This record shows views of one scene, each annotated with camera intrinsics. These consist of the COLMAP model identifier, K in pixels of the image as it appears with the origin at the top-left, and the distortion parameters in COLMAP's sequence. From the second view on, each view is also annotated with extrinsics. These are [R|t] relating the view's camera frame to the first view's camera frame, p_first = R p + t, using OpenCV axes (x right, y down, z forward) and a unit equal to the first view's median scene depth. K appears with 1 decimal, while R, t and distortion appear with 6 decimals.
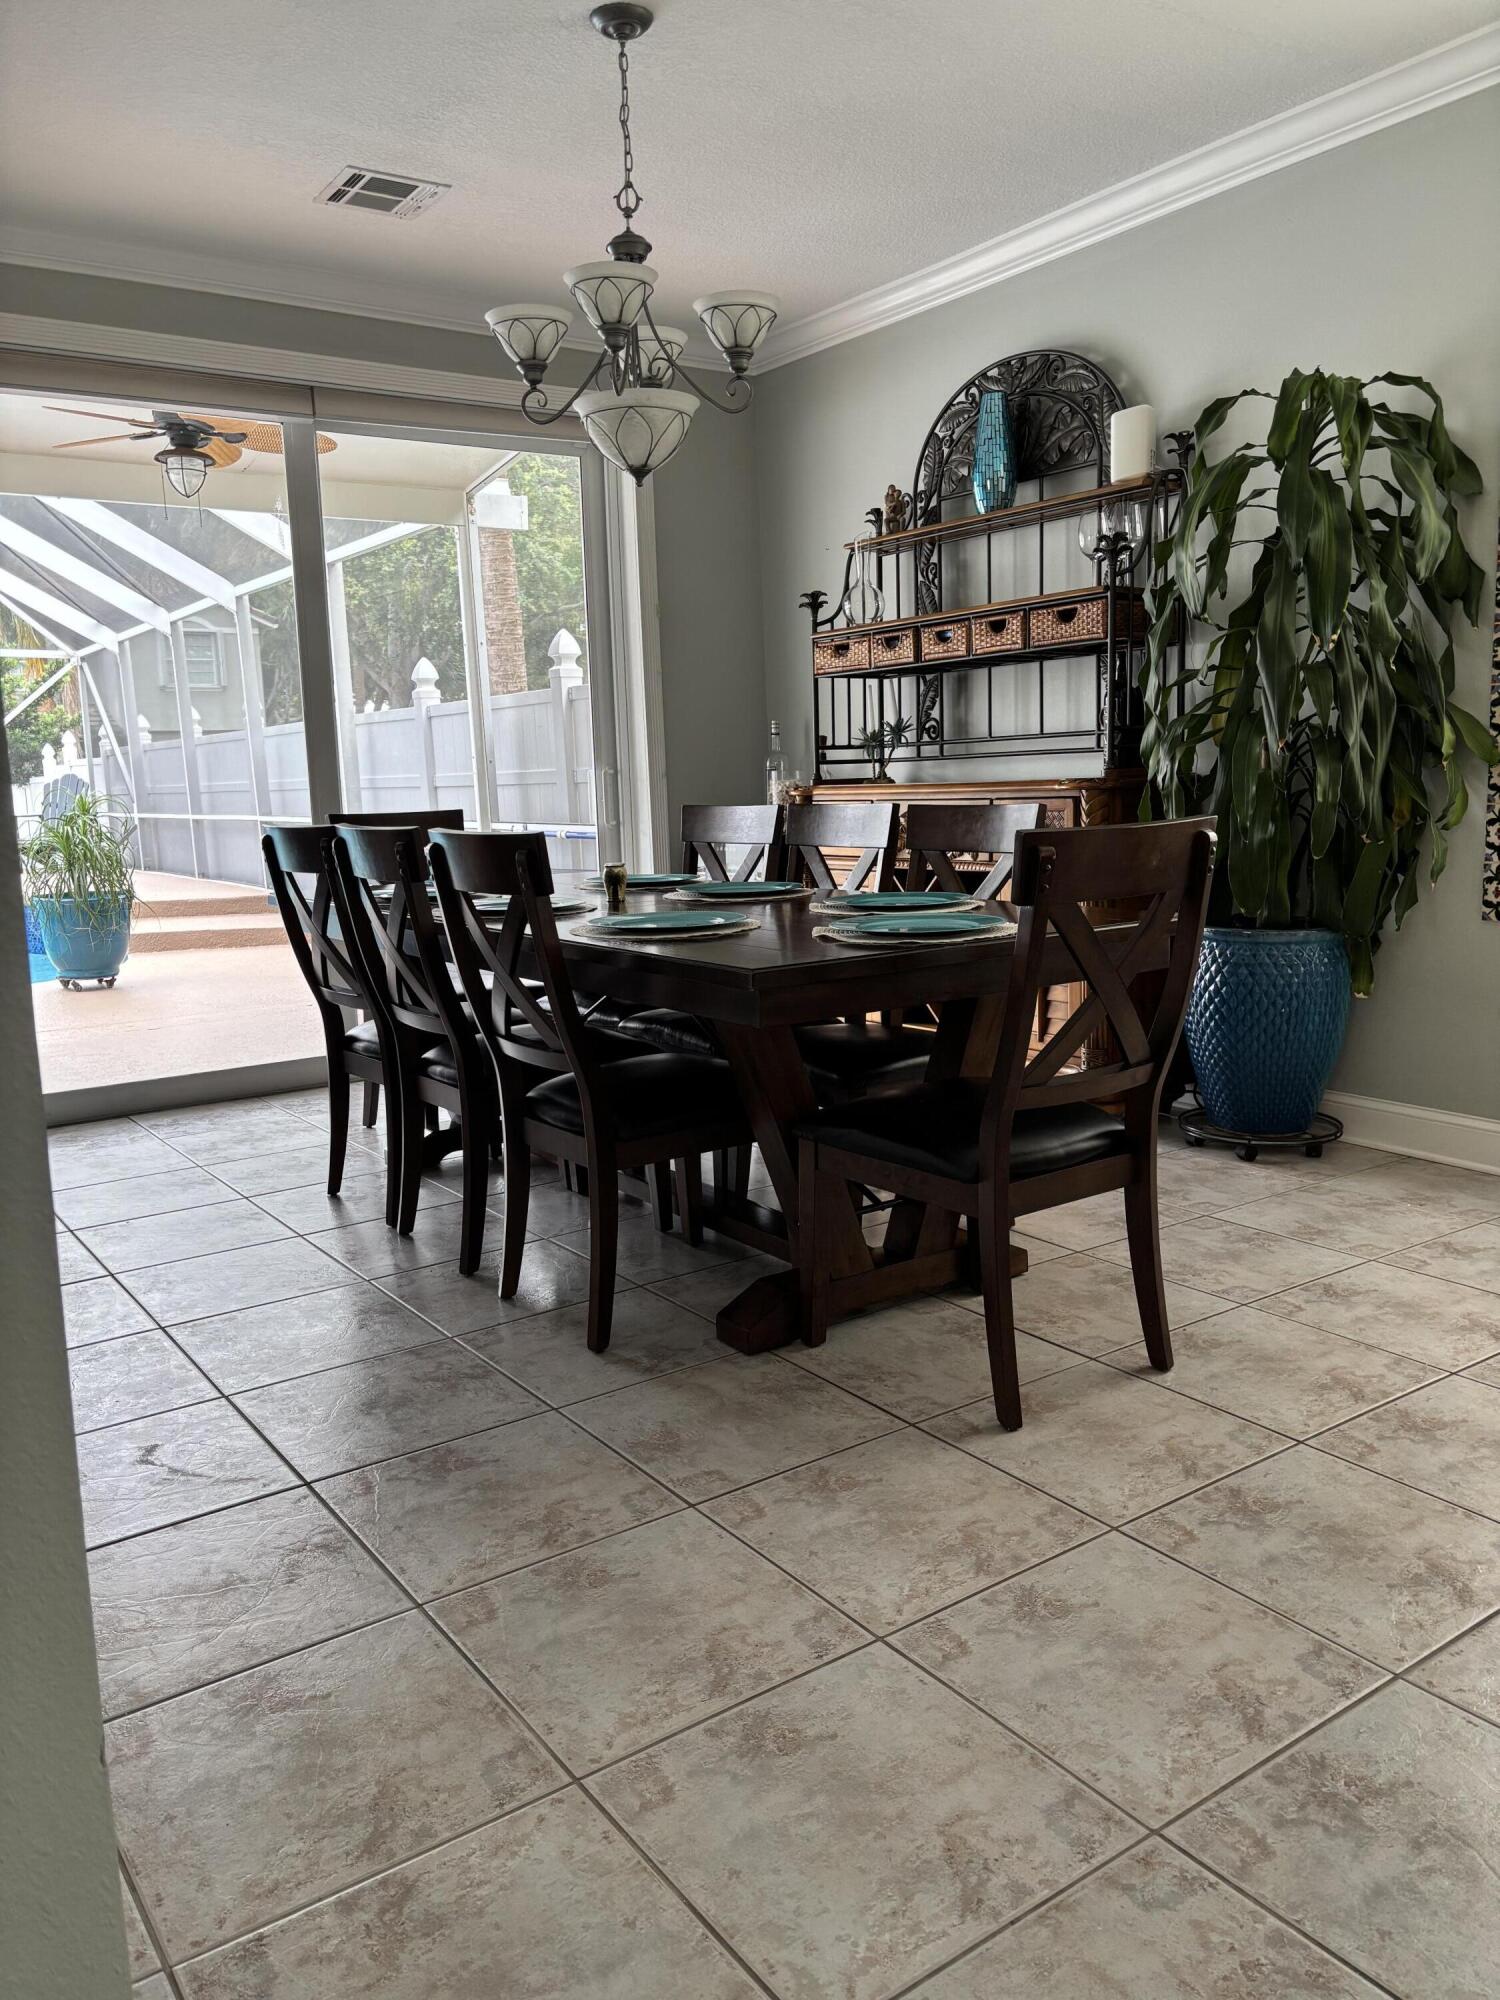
lens RADIAL K [[1528.4, 0, 750.6], [0, 1528.4, 982.1], [0, 0, 1]] dist [0.067973, -0.075564]
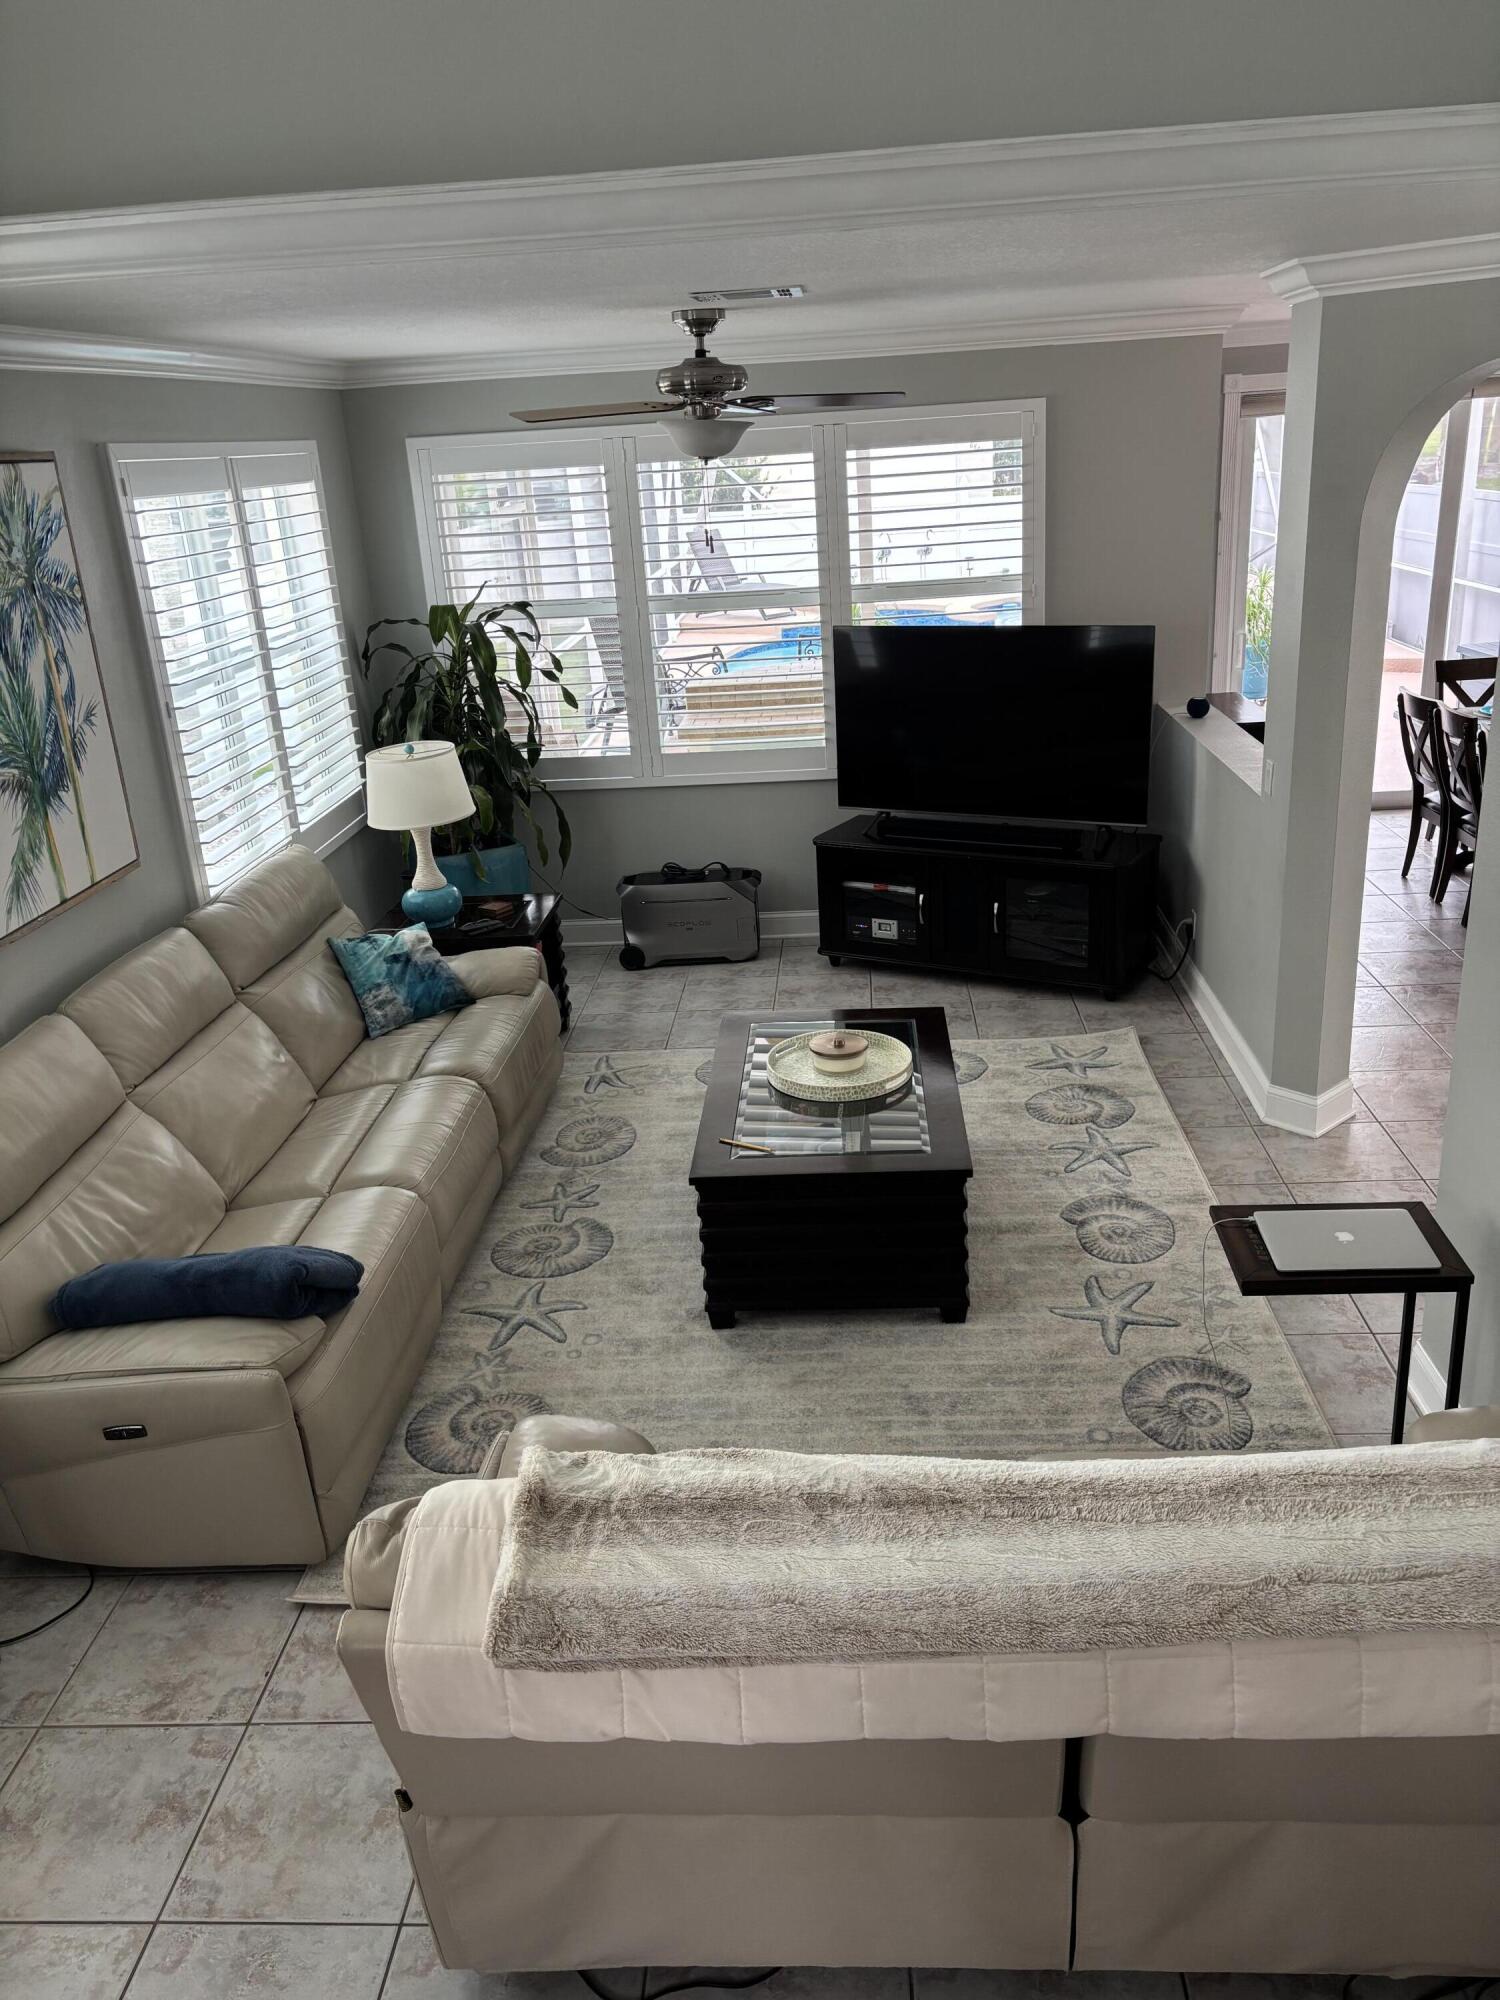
lens RADIAL K [[1528.4, 0, 754.8], [0, 1528.4, 999.8], [0, 0, 1]] dist [0.067973, -0.075564]
pose [[0.788566, 0.199163, -0.581806, 0.451170], [-0.053909, 0.964848, 0.257219, -0.307017], [0.612583, -0.171469, 0.771583, -1.881363]]
